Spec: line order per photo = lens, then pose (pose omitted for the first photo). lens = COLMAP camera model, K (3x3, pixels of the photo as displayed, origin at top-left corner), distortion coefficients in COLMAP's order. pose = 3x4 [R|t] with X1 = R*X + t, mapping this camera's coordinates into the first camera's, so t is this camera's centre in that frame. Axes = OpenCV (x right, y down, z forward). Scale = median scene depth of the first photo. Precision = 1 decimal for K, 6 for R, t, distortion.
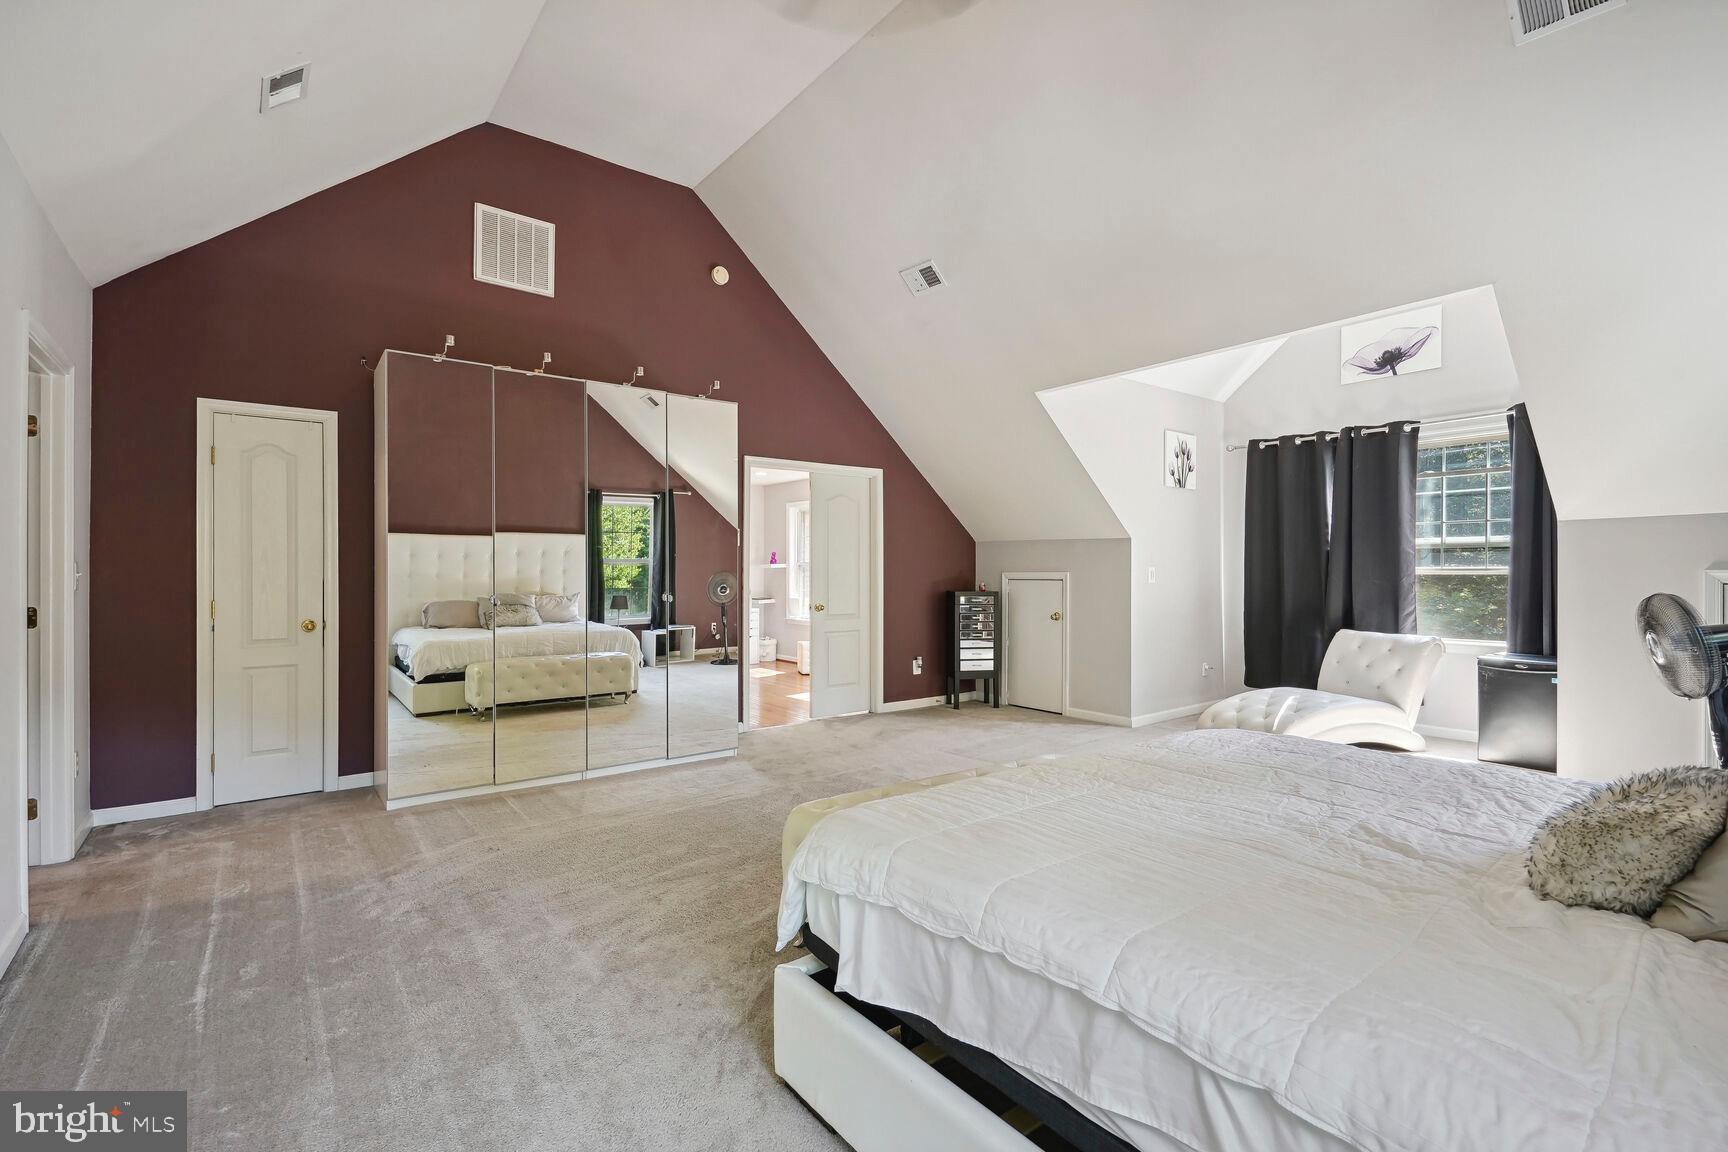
lens RADIAL K [[773.8, 0, 859.4], [0, 773.8, 580.1], [0, 0, 1]] dist [0.006483, -0.003533]
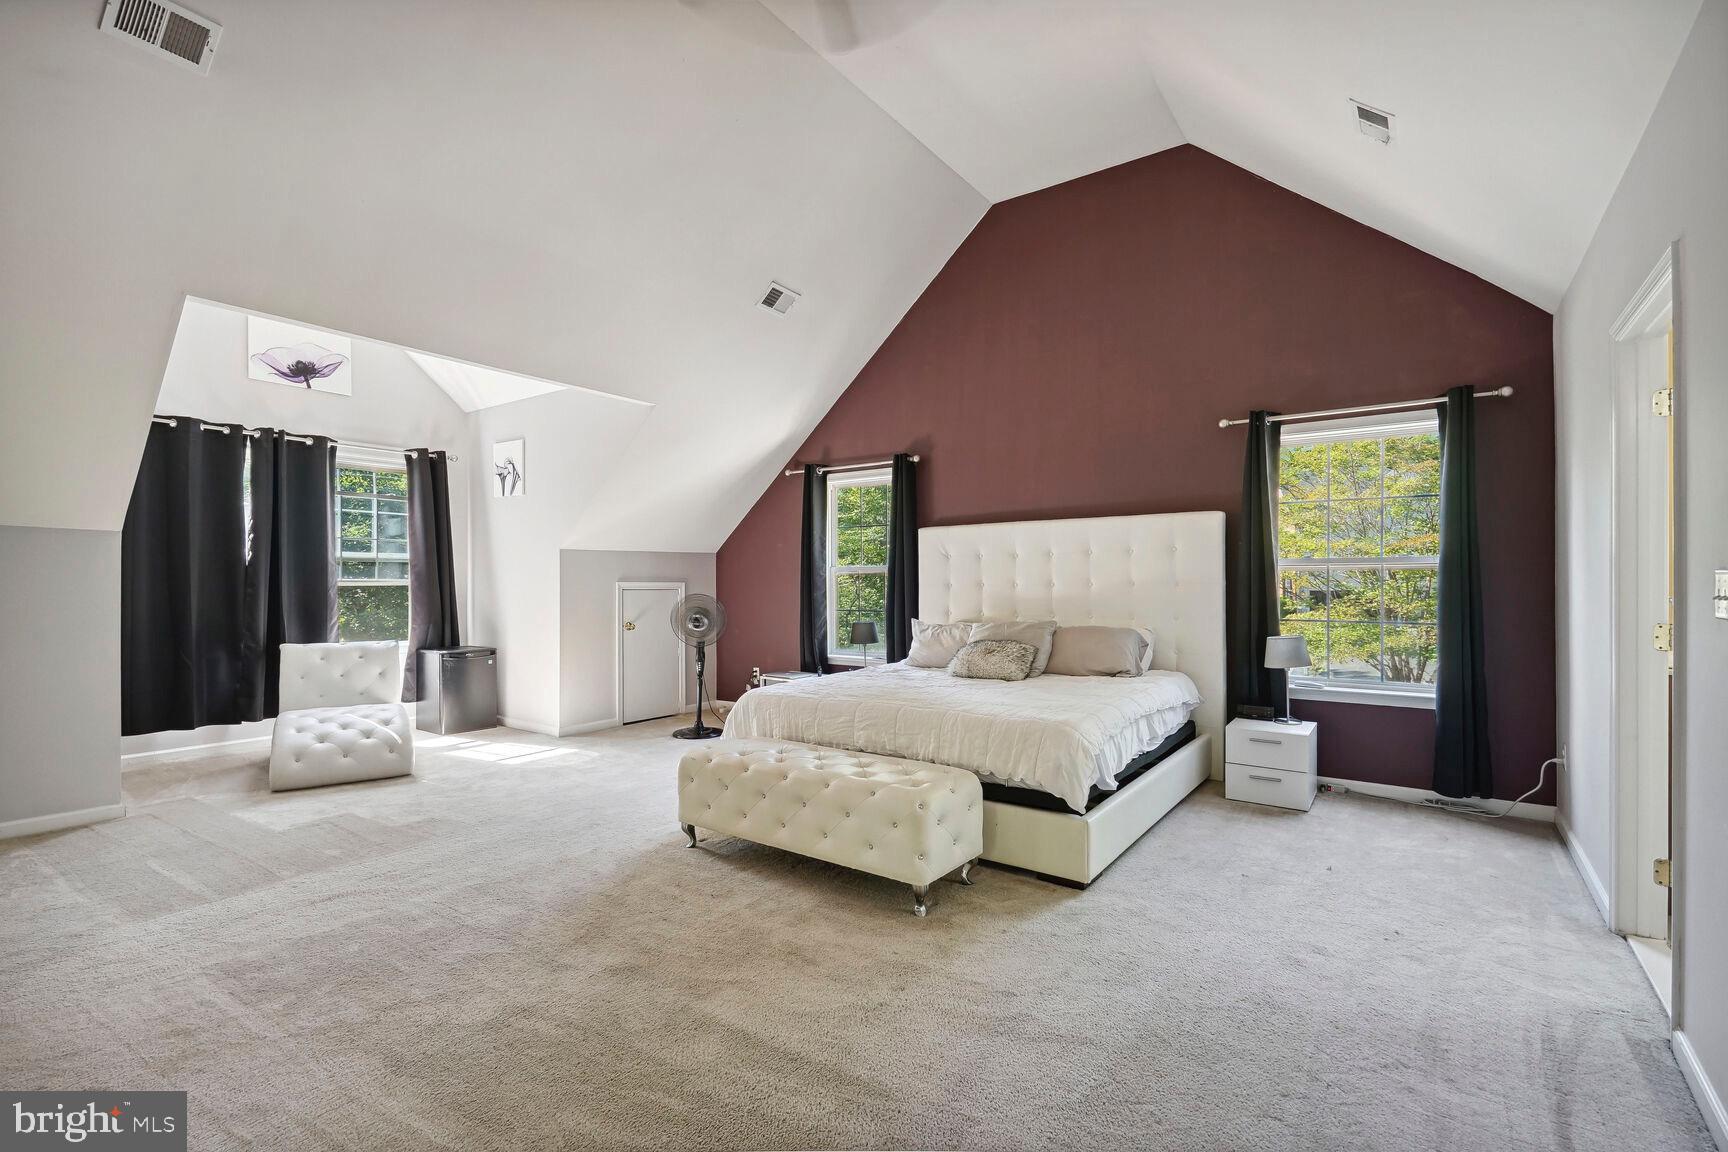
lens RADIAL K [[773.8, 0, 868.4], [0, 773.8, 584.8], [0, 0, 1]] dist [0.006483, -0.003533]
pose [[-0.263392, 0.001354, 0.964688, -0.487317], [0.006901, 0.999976, 0.000480, -0.003867], [-0.964664, 0.006783, -0.263395, 0.579014]]
